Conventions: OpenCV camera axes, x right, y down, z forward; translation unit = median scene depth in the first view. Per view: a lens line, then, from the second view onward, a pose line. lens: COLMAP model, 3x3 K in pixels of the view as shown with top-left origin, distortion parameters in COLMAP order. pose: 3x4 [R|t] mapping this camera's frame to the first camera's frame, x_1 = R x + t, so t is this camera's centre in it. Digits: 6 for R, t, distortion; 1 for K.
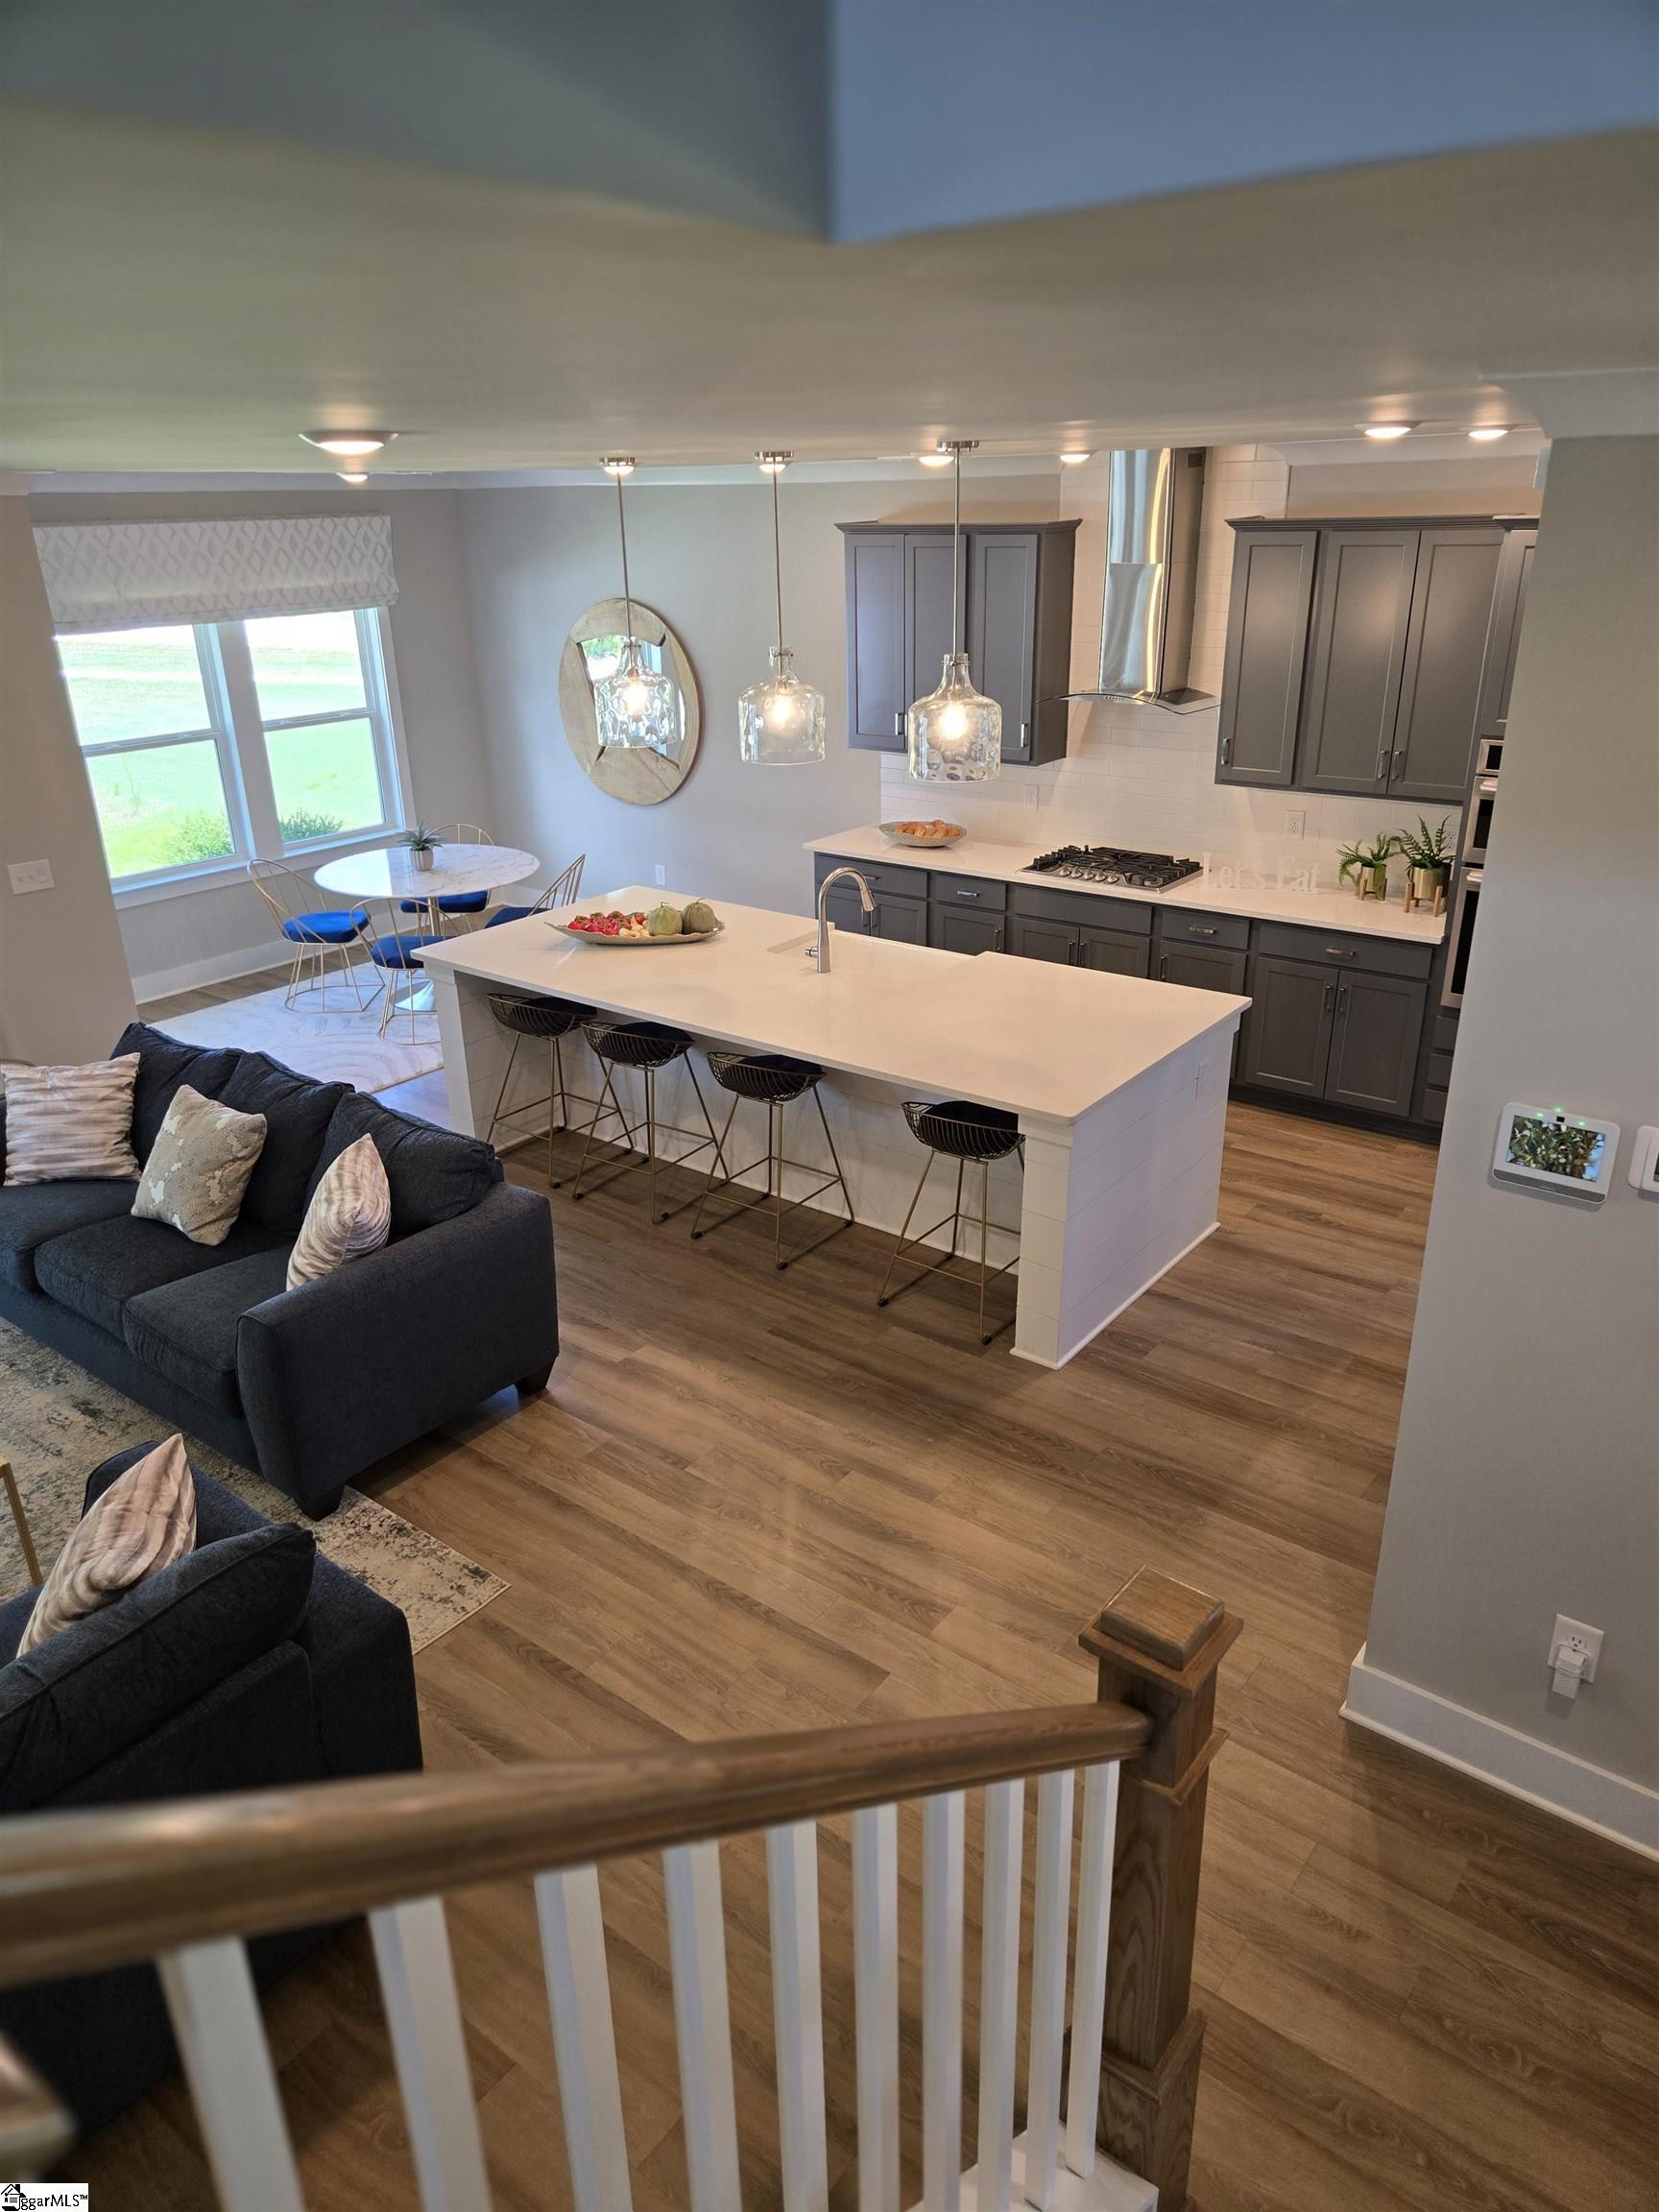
lens RADIAL K [[1483.4, 0, 812.4], [0, 1483.4, 1115.5], [0, 0, 1]] dist [0.066753, -0.051206]
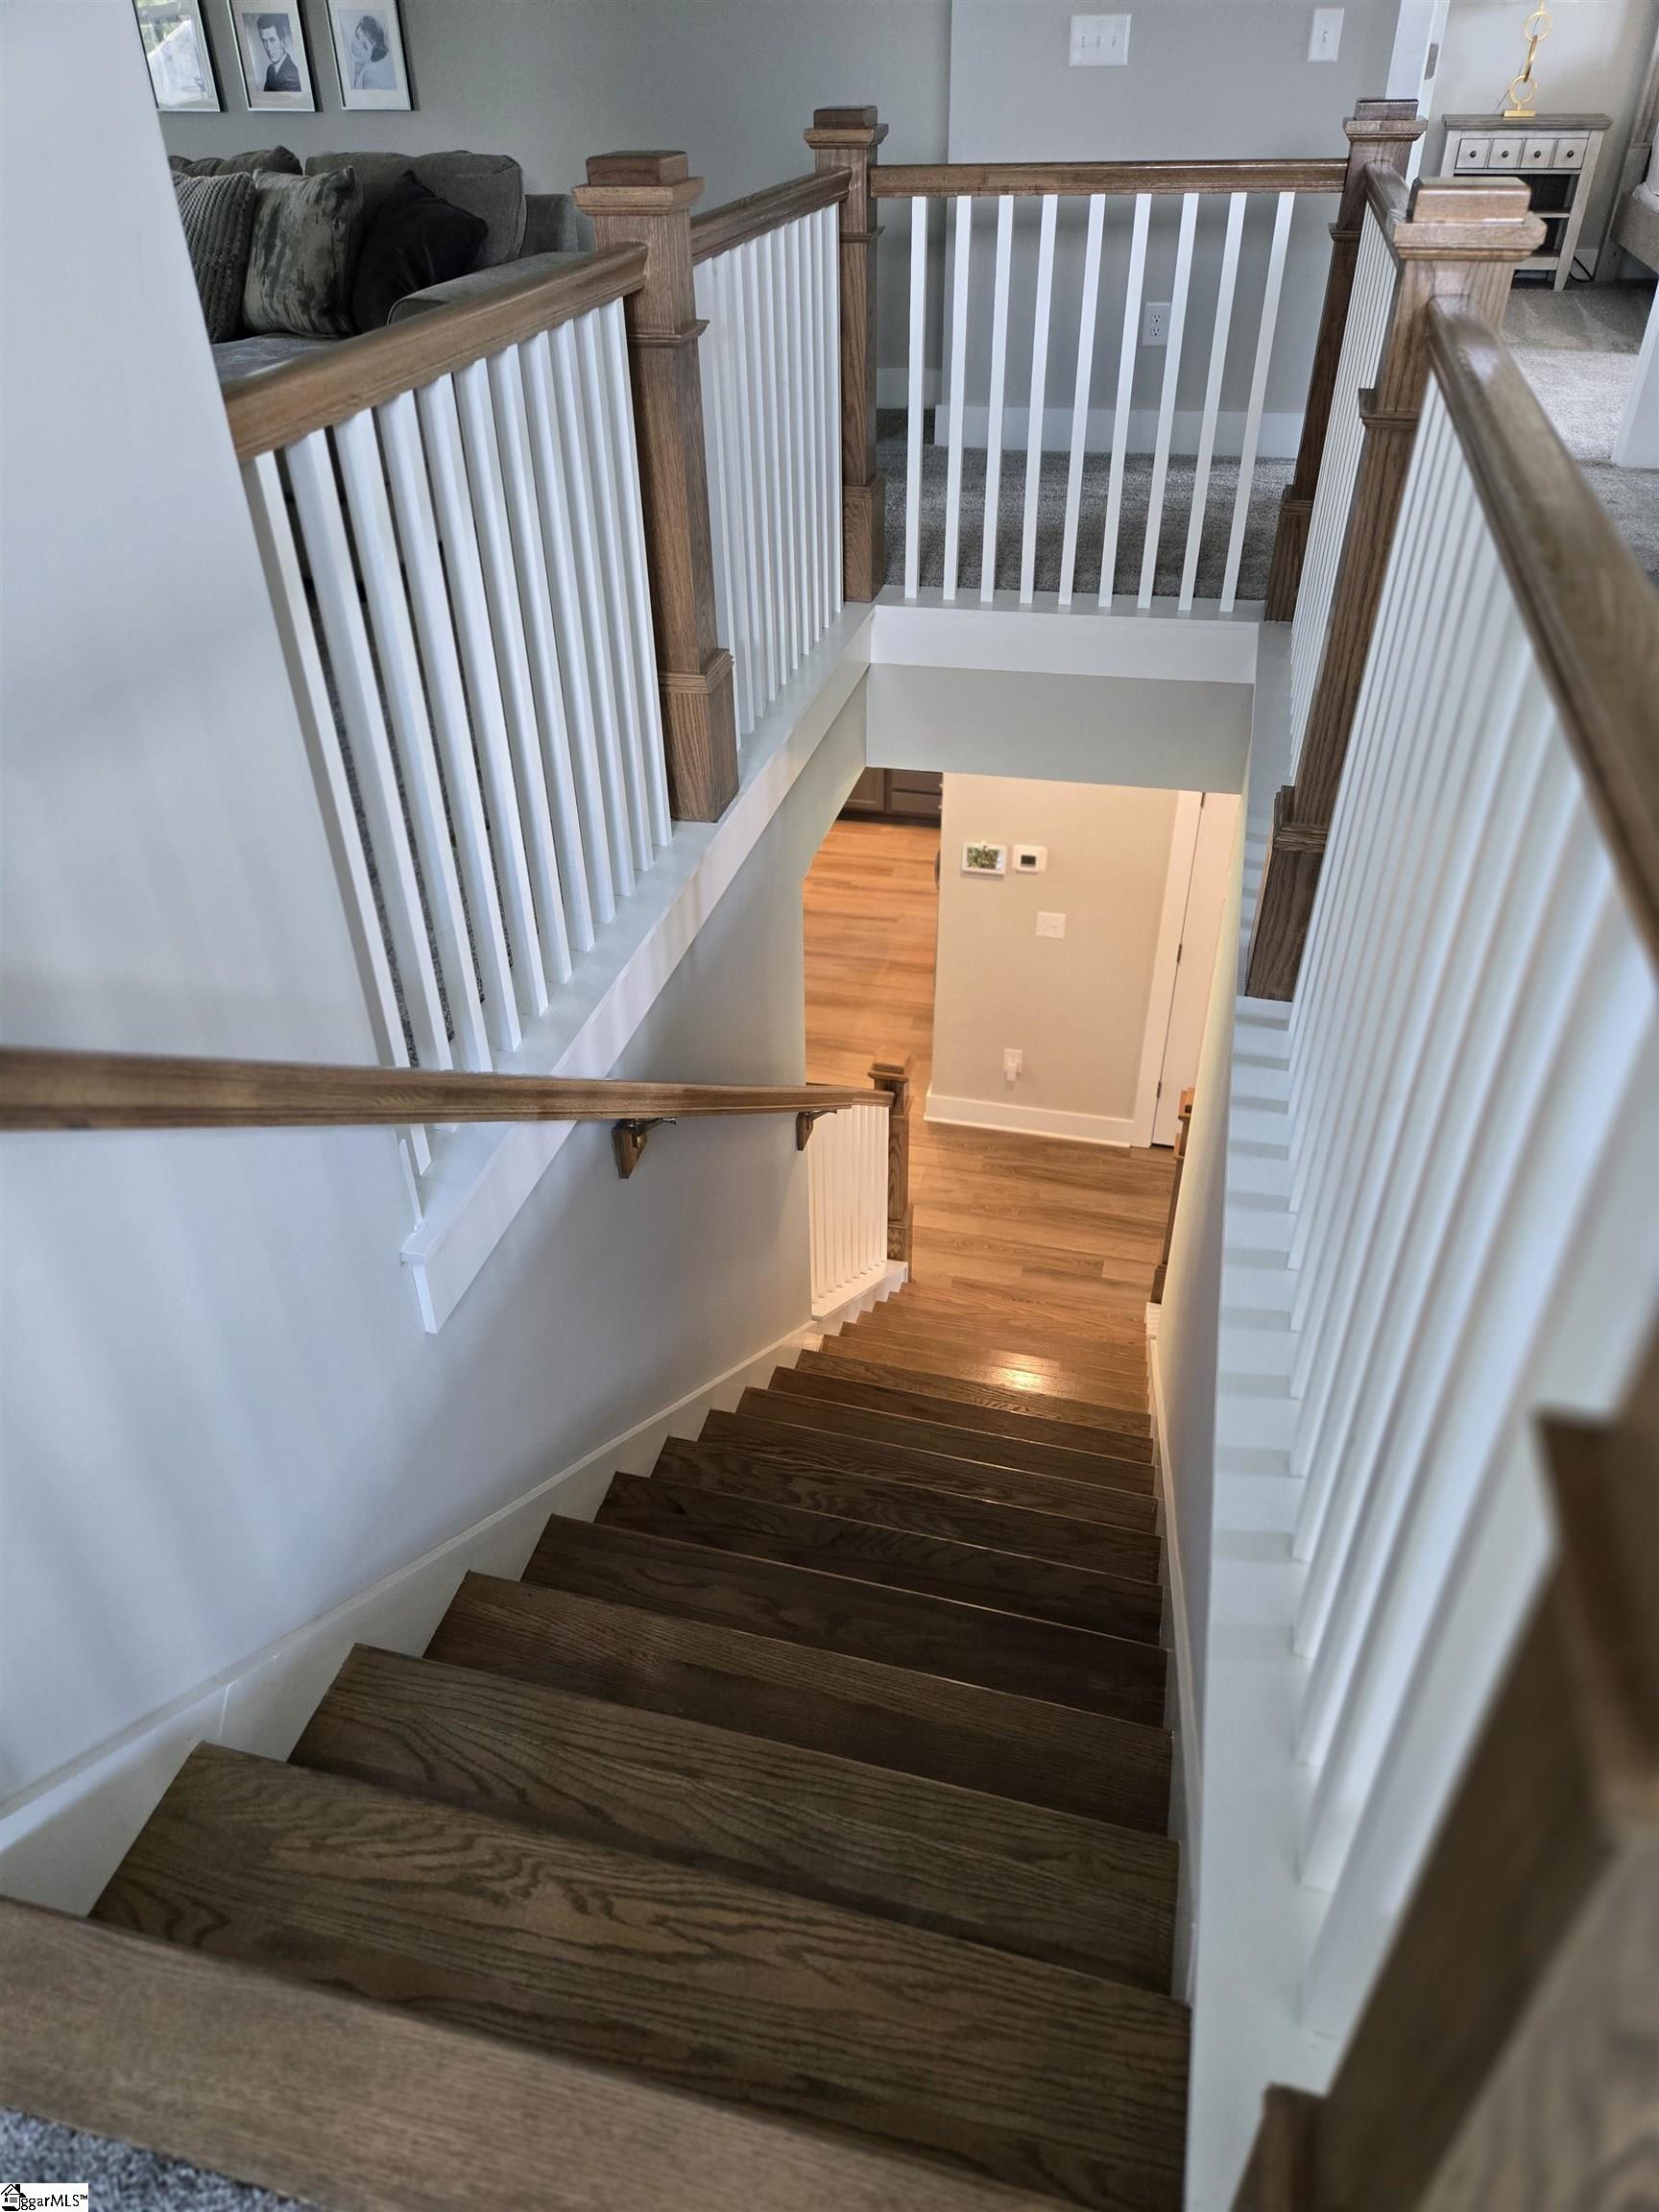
lens RADIAL K [[1483.4, 0, 810.6], [0, 1483.4, 1102.7], [0, 0, 1]] dist [0.066753, -0.051206]
pose [[0.917538, -0.226622, 0.326752, -0.606535], [0.151147, 0.958795, 0.240553, -0.210198], [-0.367803, -0.171330, 0.913984, -1.104517]]
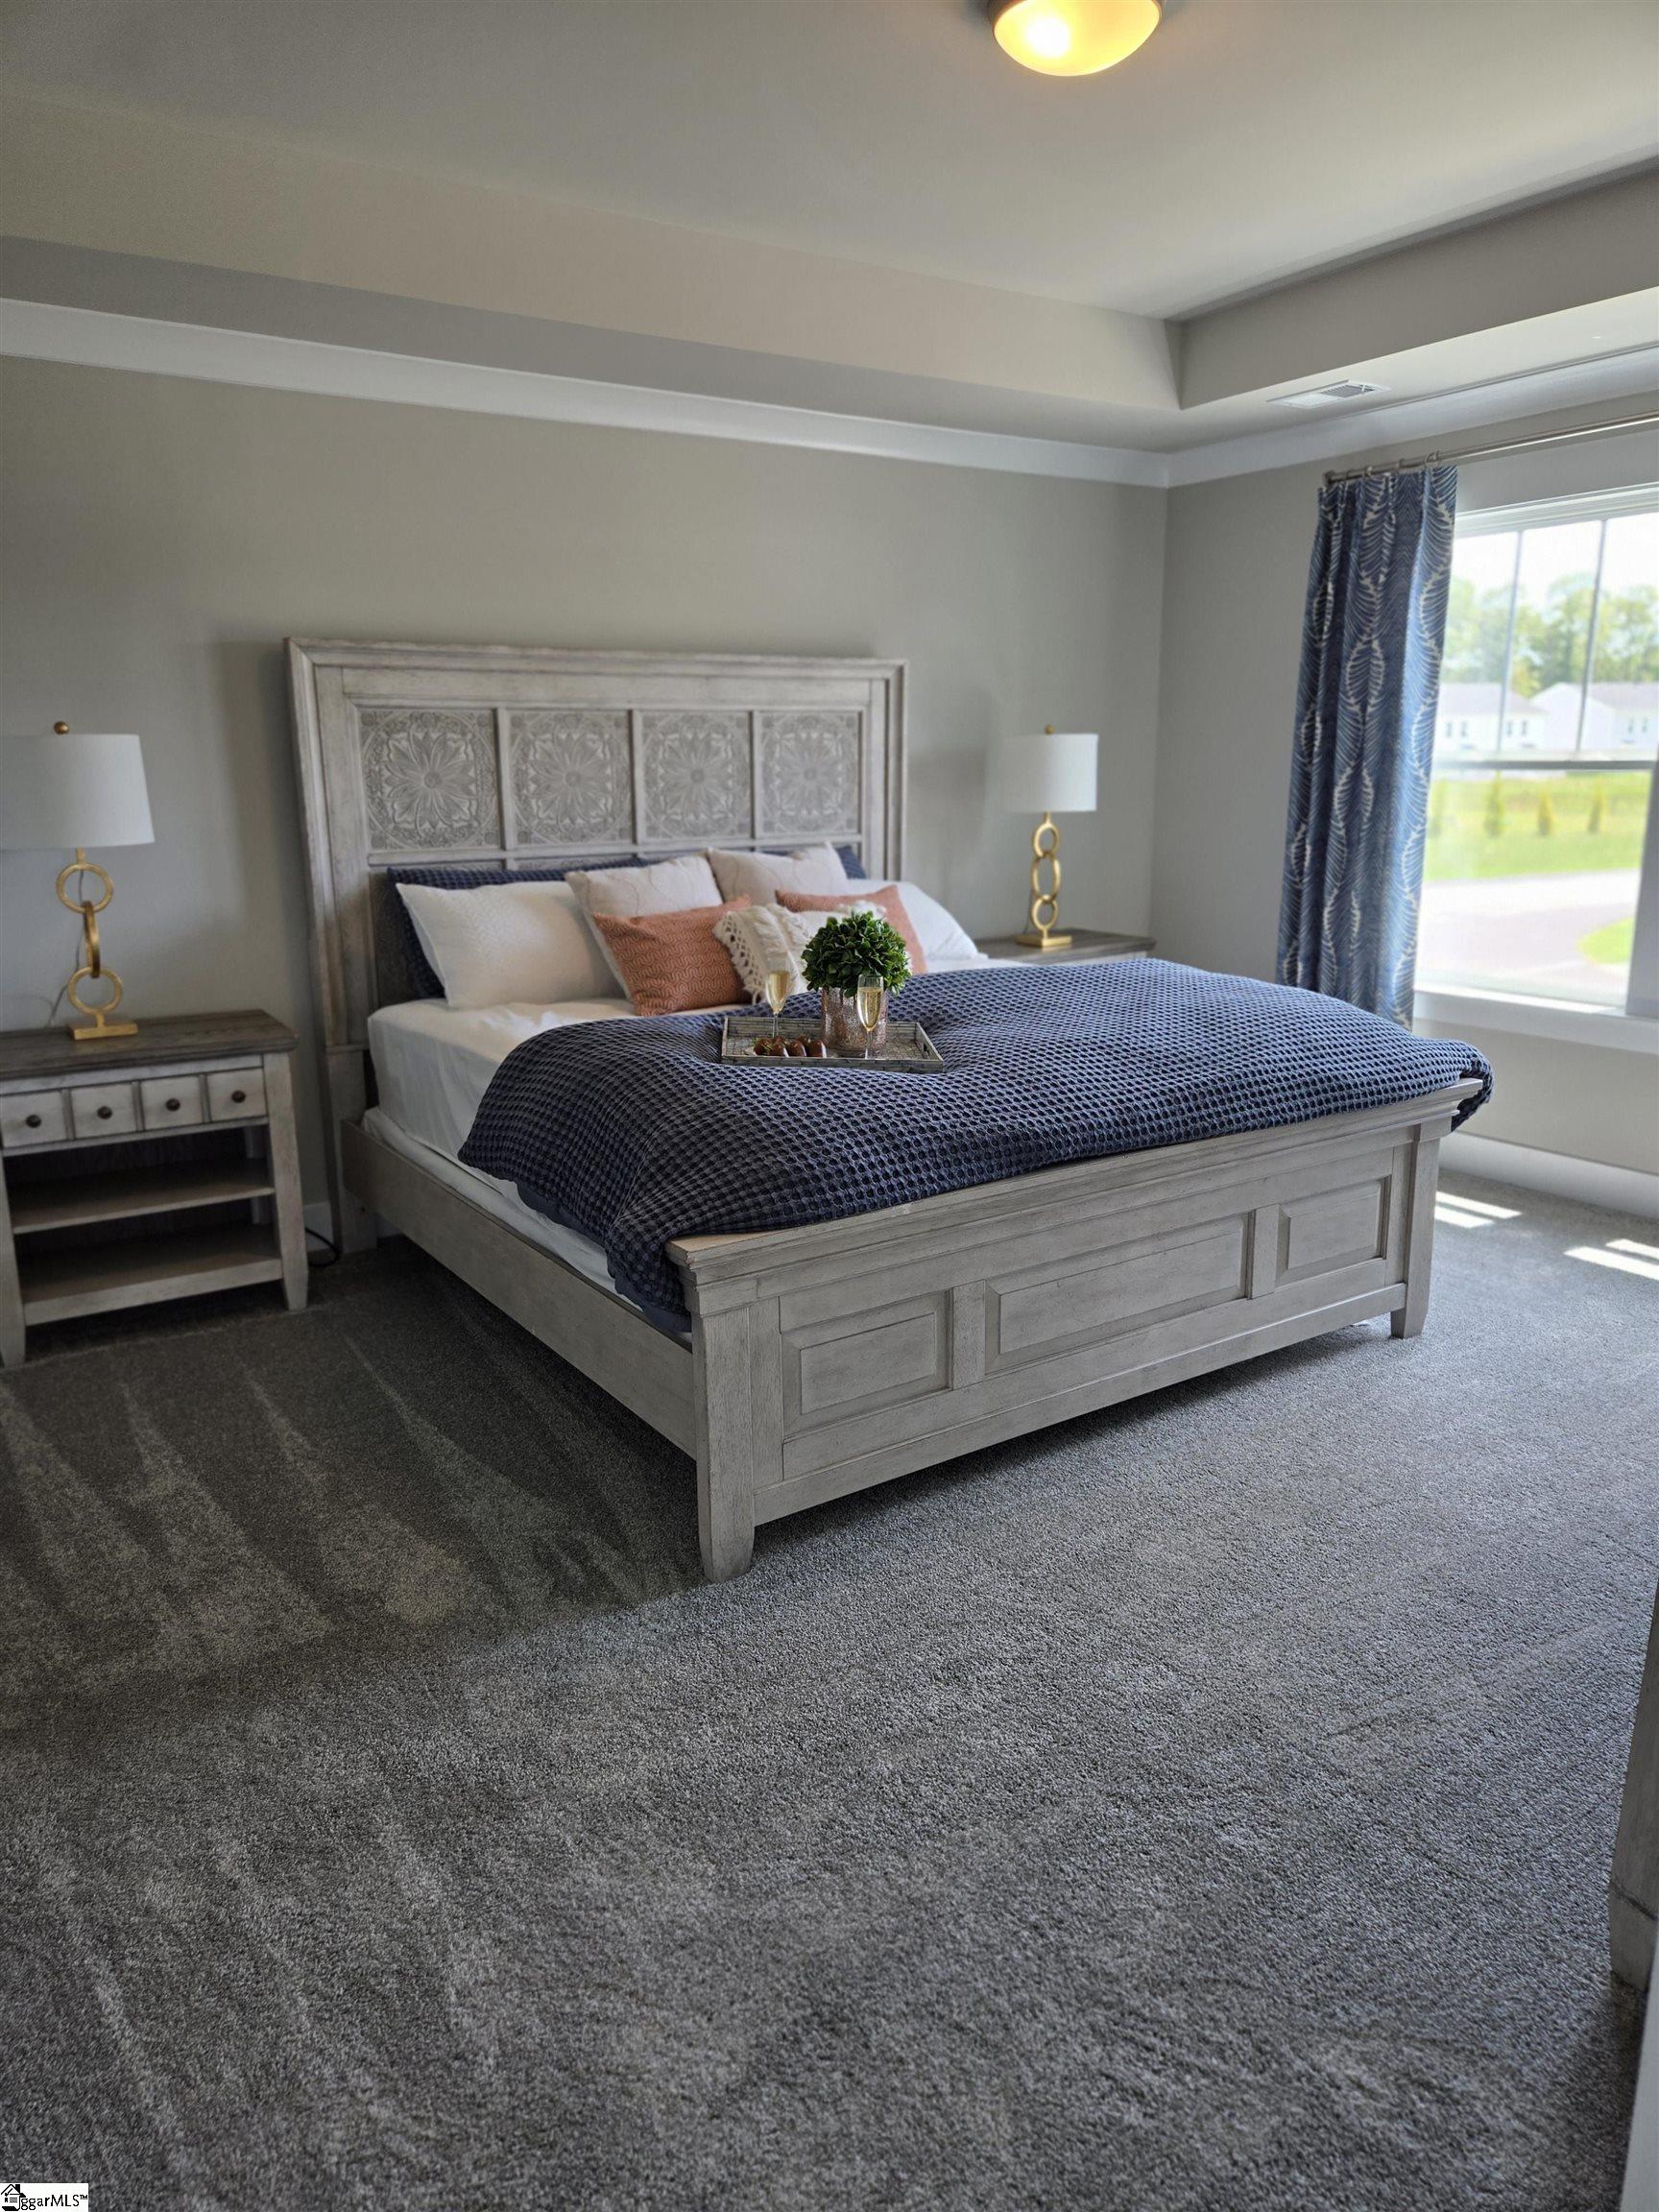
lens RADIAL K [[1483.4, 0, 828.3], [0, 1483.4, 1112.0], [0, 0, 1]] dist [0.066753, -0.051206]
pose [[0.307792, -0.212360, 0.927452, 0.729653], [0.369972, 0.924773, 0.088964, -0.851724], [-0.876576, 0.315749, 0.363205, 0.129964]]
